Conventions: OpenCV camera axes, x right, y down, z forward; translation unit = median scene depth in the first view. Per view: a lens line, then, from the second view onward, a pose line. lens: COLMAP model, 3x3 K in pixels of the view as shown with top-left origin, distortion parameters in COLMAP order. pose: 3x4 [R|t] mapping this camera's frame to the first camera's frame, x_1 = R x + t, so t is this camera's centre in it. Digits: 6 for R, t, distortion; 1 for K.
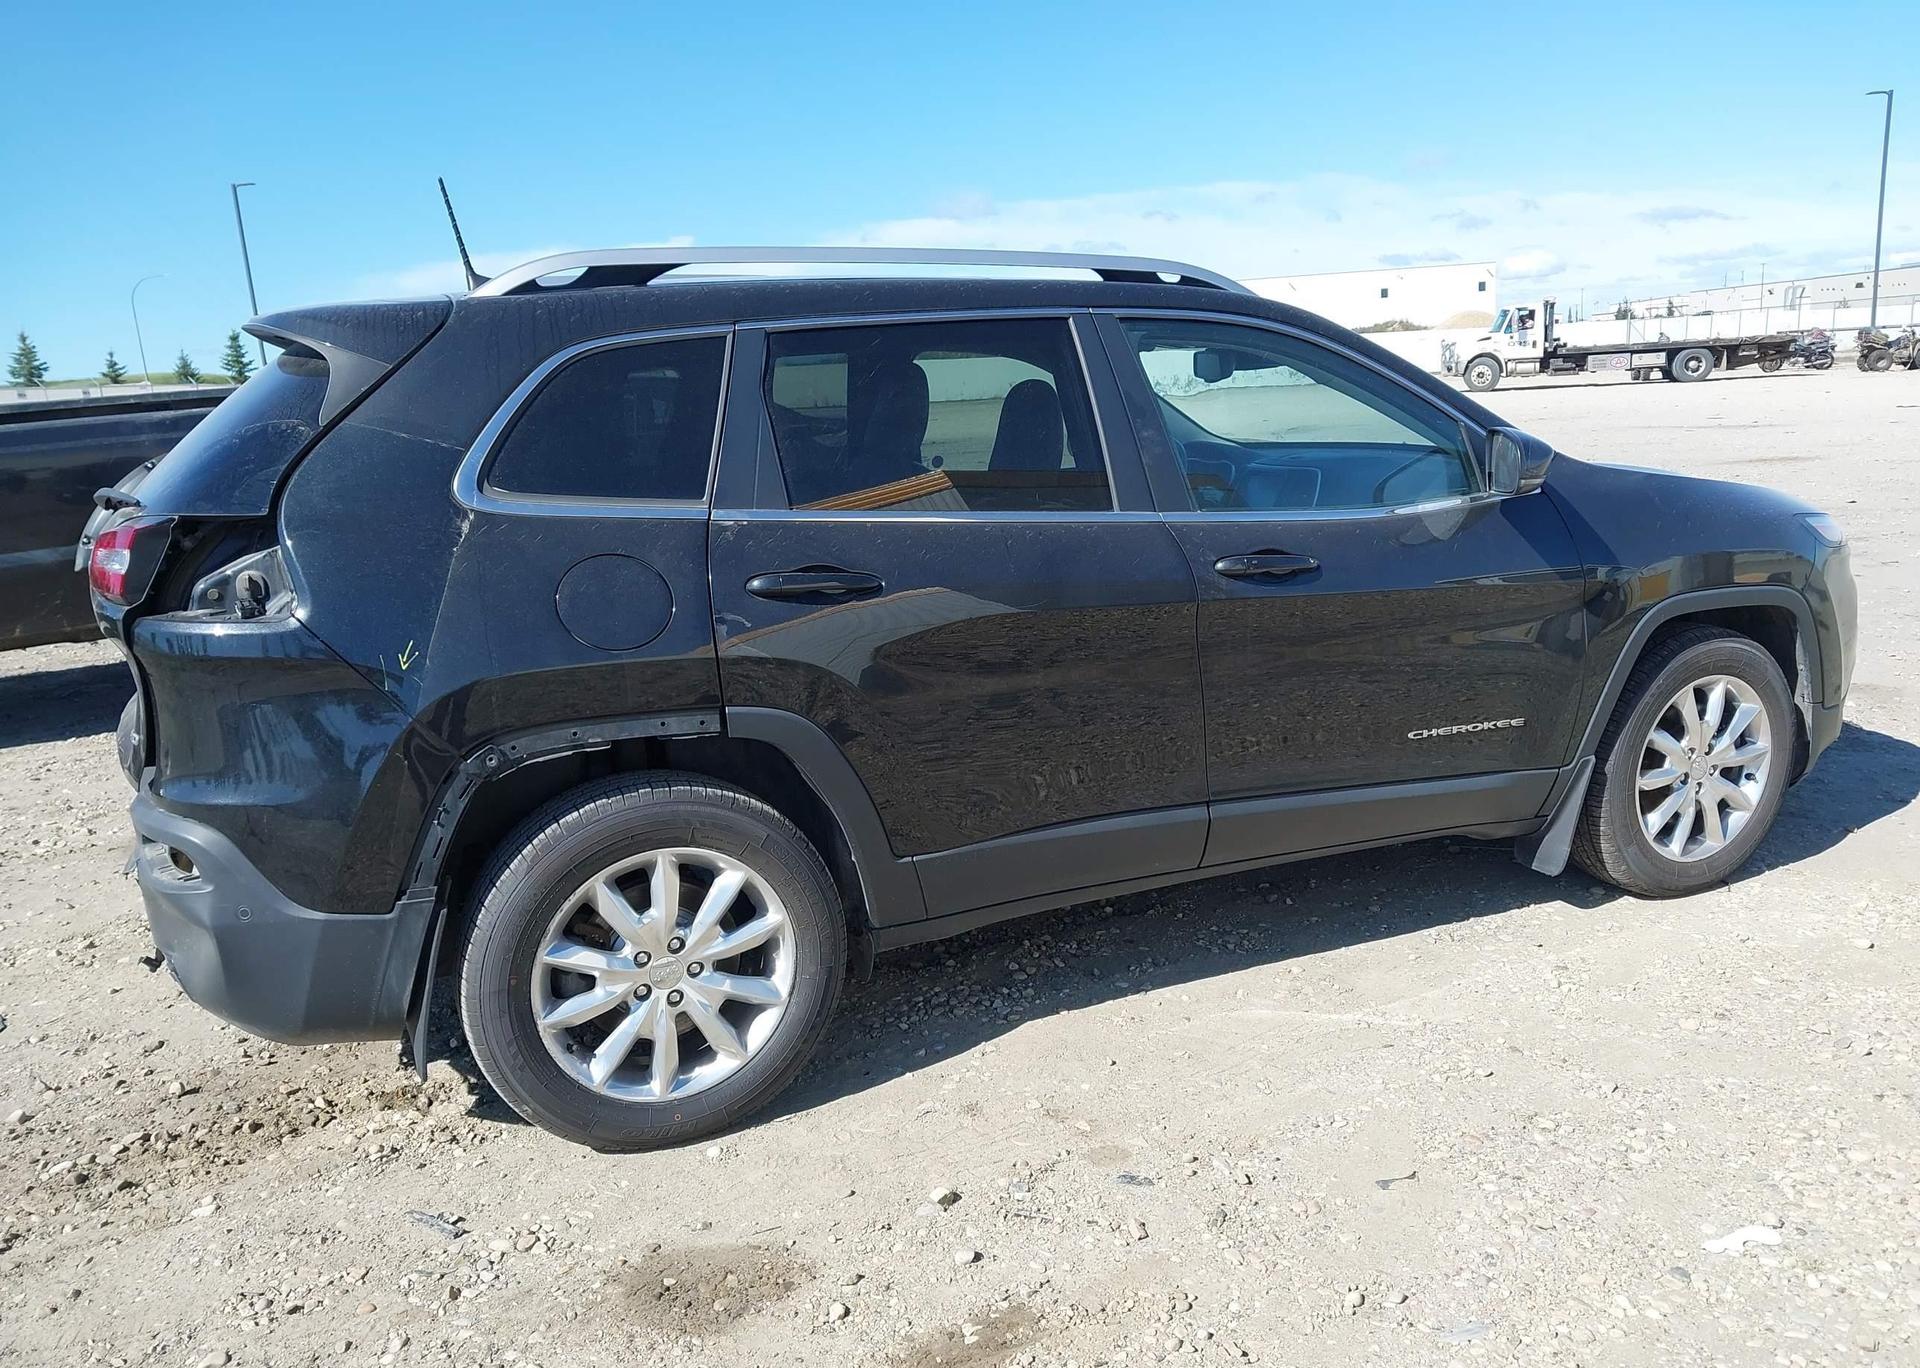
lens RADIAL K [[1539.4, 0, 967.6], [0, 1539.4, 687.3], [0, 0, 1]] dist [0.071805, -0.110052]
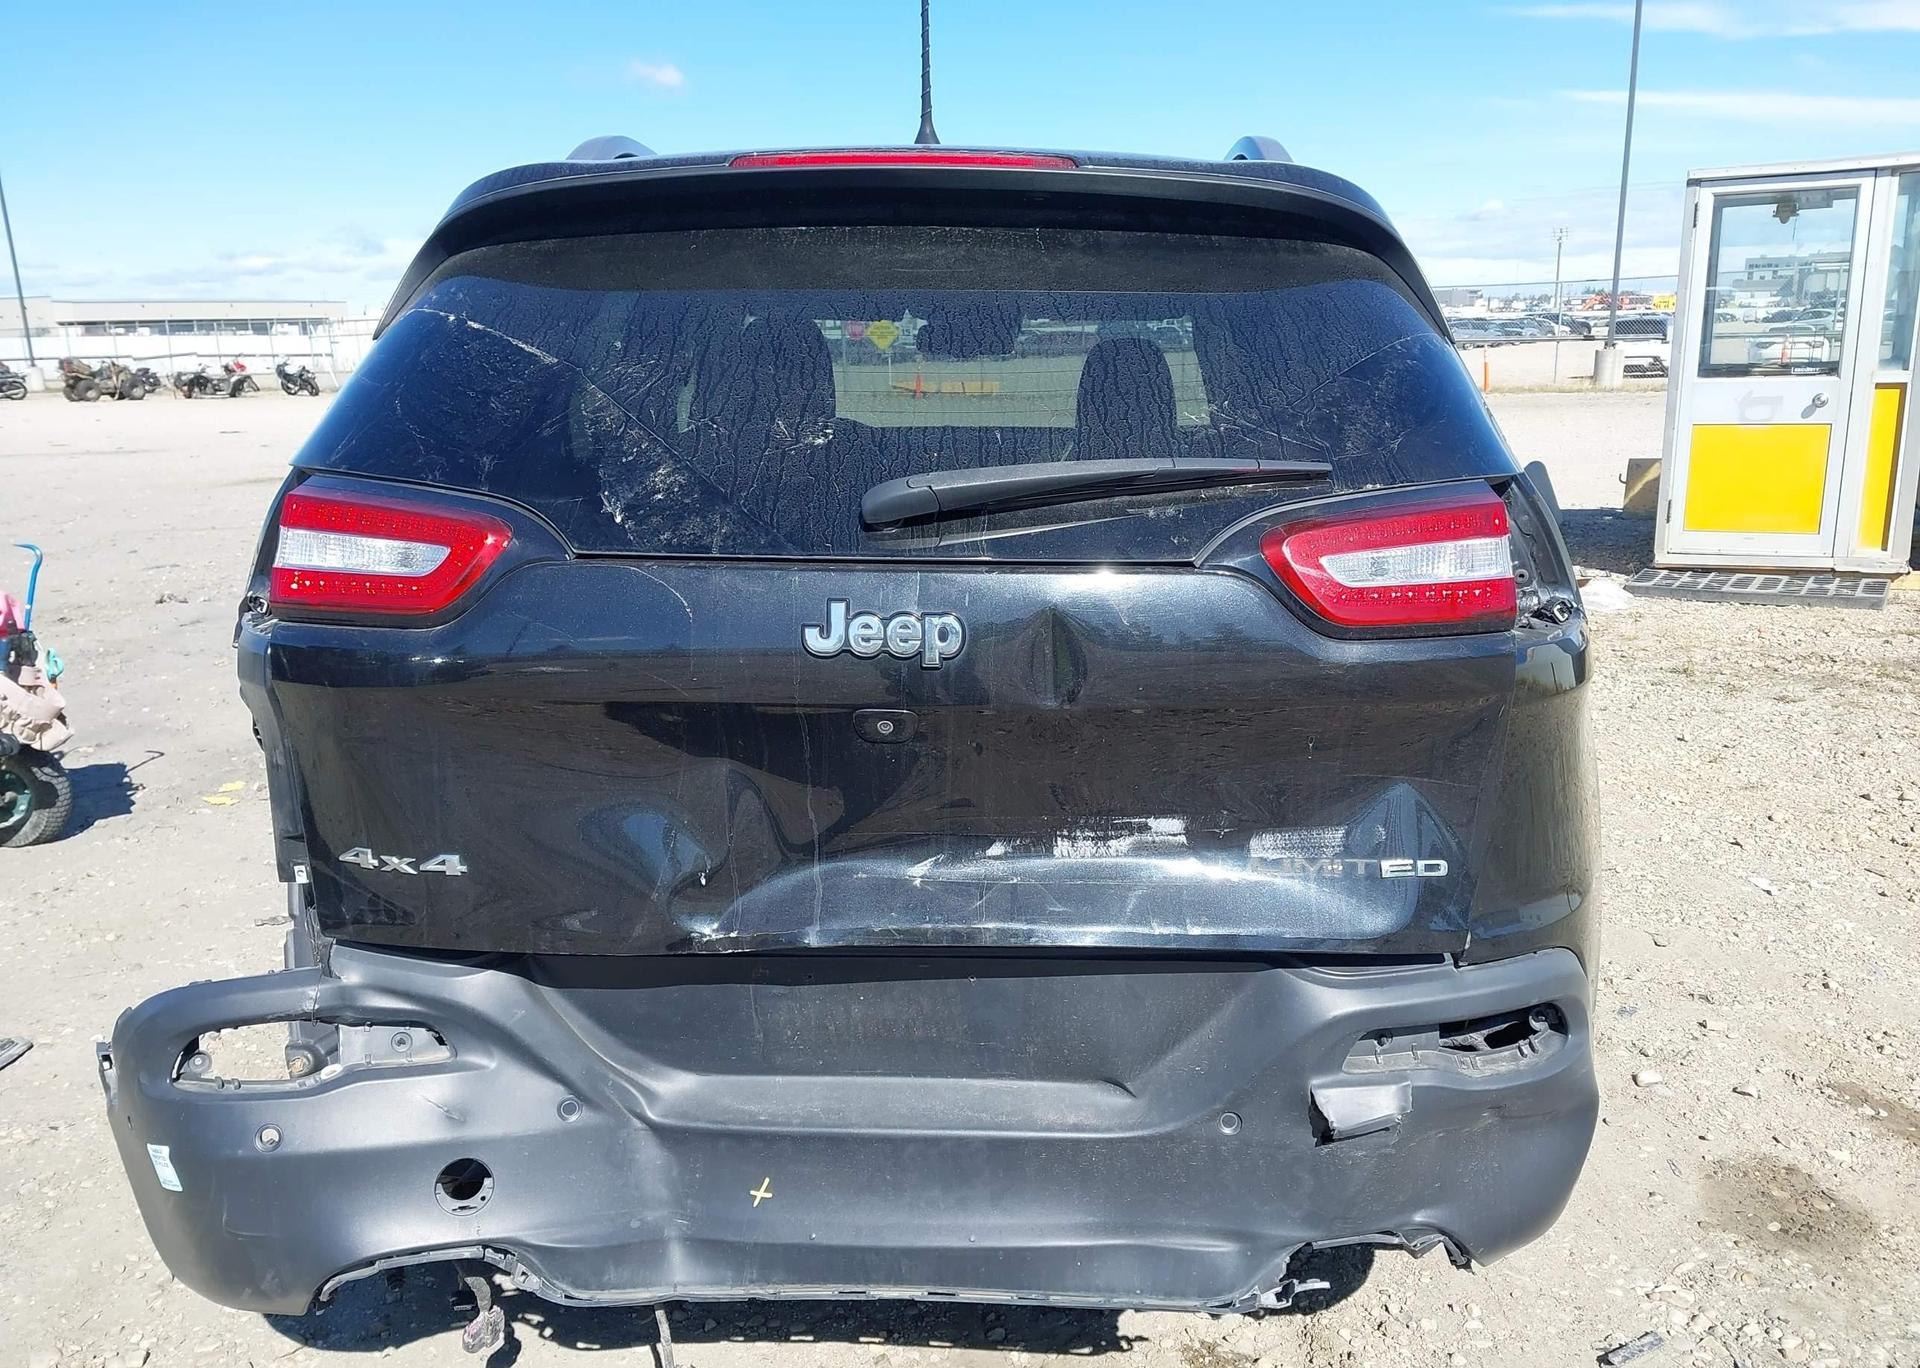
lens RADIAL K [[1539.4, 0, 959.3], [0, 1539.4, 690.5], [0, 0, 1]] dist [0.071805, -0.110052]
pose [[0.421662, -0.154918, 0.893421, -1.059636], [0.174592, 0.980731, 0.087656, -0.109079], [-0.889786, 0.119023, 0.440585, 0.844655]]
